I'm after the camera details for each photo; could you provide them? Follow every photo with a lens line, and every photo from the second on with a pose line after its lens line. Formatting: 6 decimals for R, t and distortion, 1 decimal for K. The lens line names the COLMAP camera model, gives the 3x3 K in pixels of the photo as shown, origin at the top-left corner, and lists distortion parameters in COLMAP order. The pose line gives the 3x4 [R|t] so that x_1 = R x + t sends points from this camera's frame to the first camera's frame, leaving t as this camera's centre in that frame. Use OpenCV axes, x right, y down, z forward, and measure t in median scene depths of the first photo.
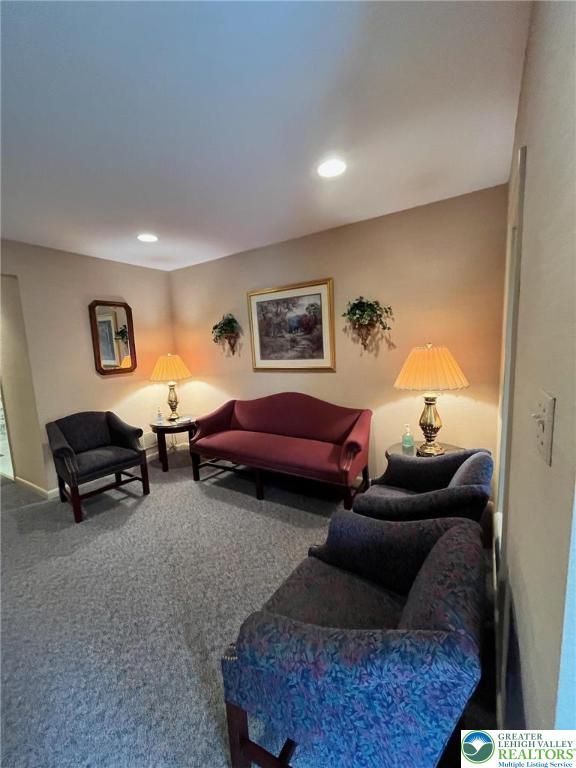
lens RADIAL K [[312.3, 0, 286.6], [0, 312.3, 384.5], [0, 0, 1]] dist [-0.002887, -0.000090]
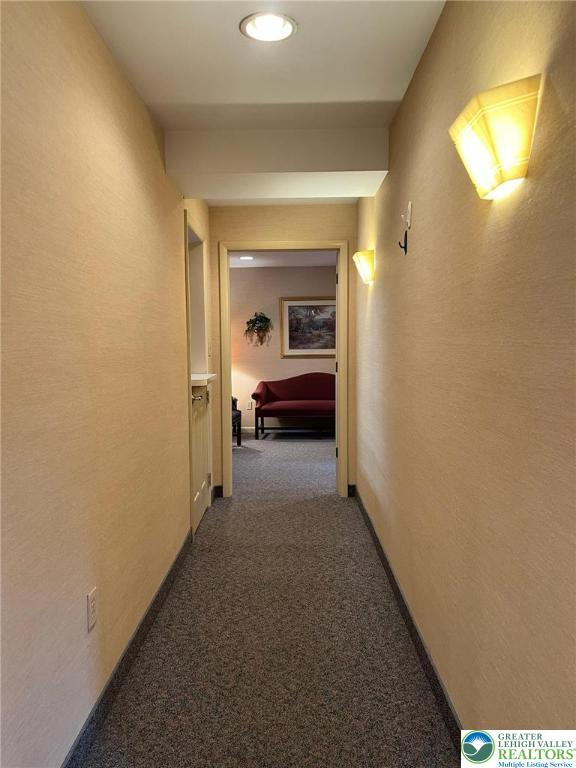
lens RADIAL K [[583.3, 0, 287.6], [0, 583.3, 384.5], [0, 0, 1]] dist [0.002108, 0.000037]
pose [[0.850394, -0.011499, 0.526021, -1.425183], [0.037213, 0.998572, -0.038332, 0.167046], [-0.524829, 0.052172, 0.849607, -1.099122]]
